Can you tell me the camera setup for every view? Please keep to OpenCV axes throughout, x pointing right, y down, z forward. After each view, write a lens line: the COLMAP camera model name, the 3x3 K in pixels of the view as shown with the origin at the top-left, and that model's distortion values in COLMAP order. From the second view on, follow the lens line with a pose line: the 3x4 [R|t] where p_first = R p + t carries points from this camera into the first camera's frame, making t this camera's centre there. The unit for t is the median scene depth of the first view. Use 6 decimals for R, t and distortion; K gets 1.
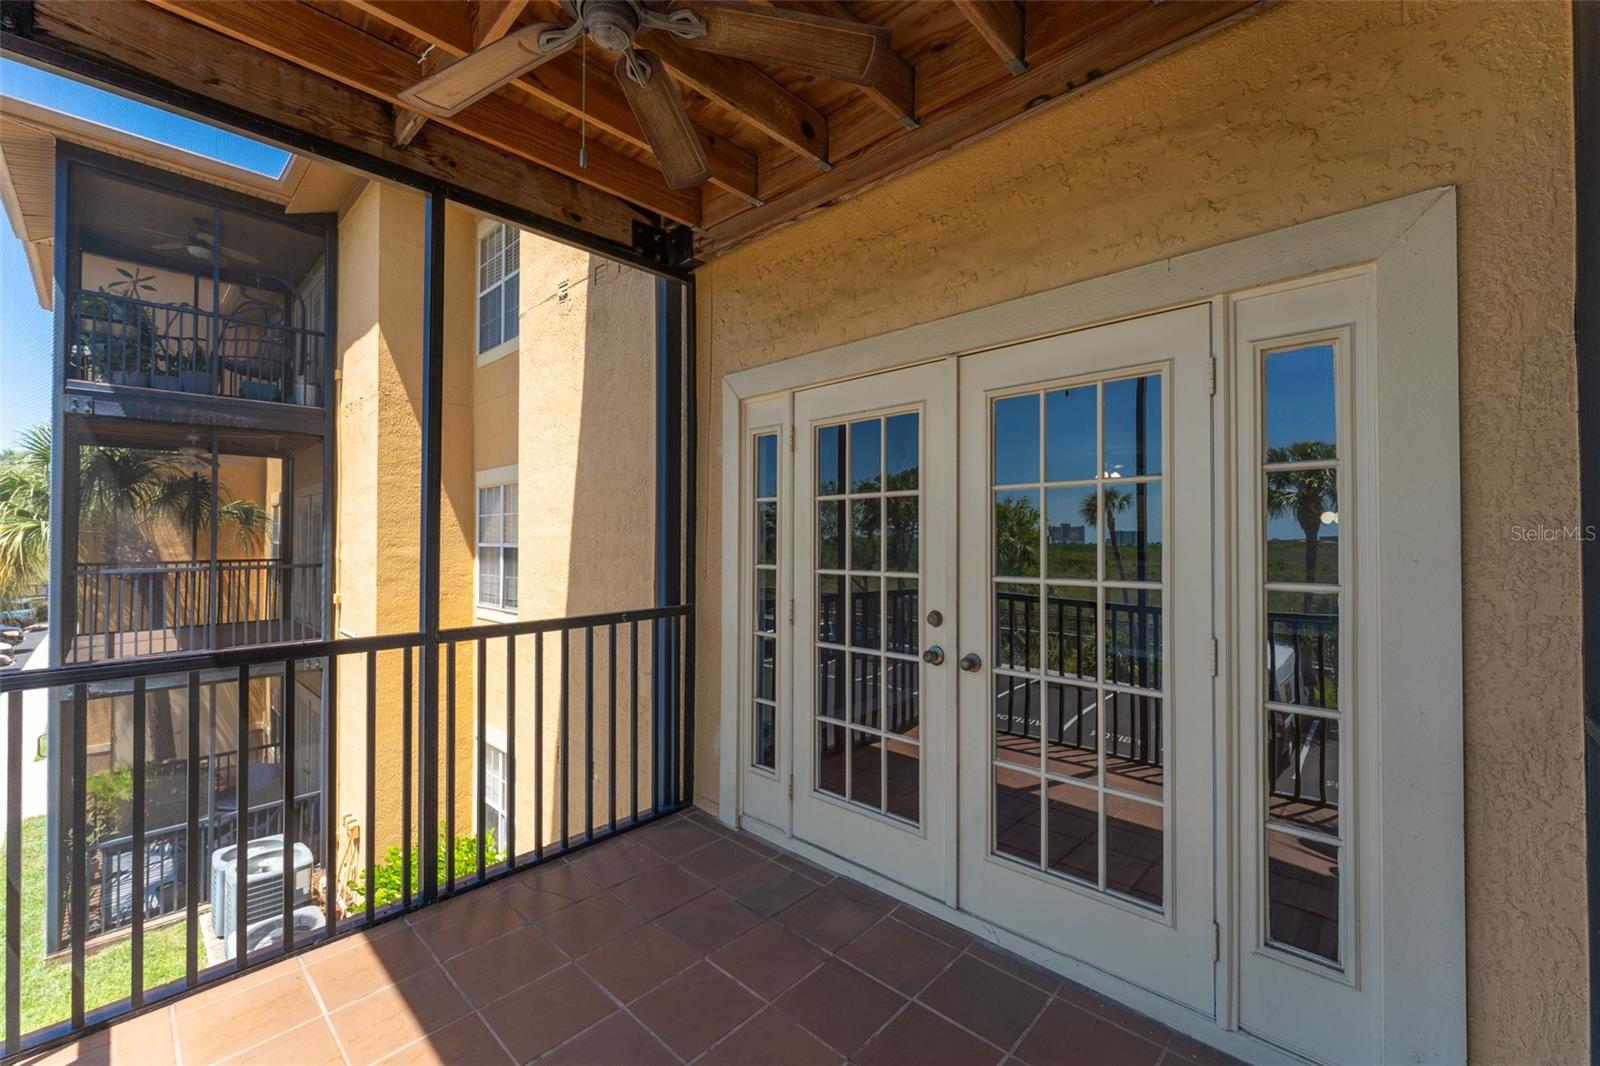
lens RADIAL K [[653.1, 0, 794.6], [0, 653.1, 536.7], [0, 0, 1]] dist [-0.002086, -0.000159]
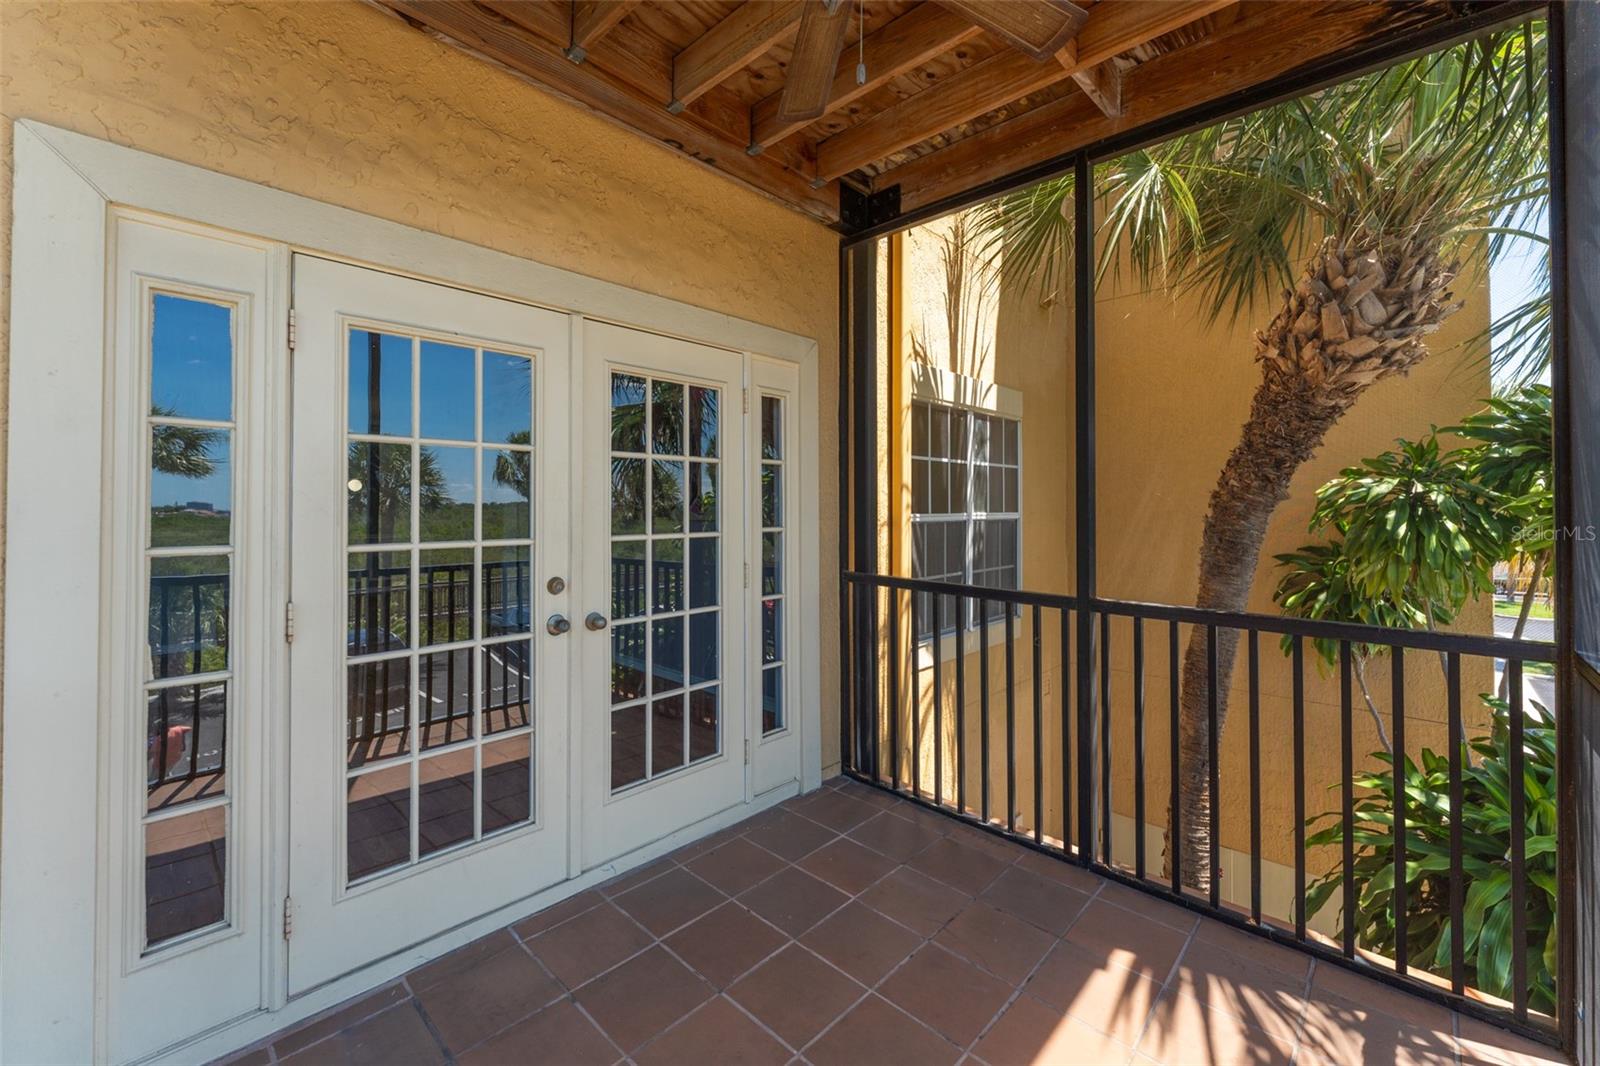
lens RADIAL K [[642.6, 0, 784.6], [0, 642.6, 497.7], [0, 0, 1]] dist [-0.017614, 0.000021]
pose [[0.008289, 0.011804, 0.999896, -0.673987], [-0.009840, 0.999883, -0.011723, 0.006886], [-0.999917, -0.009742, 0.008404, 0.642060]]
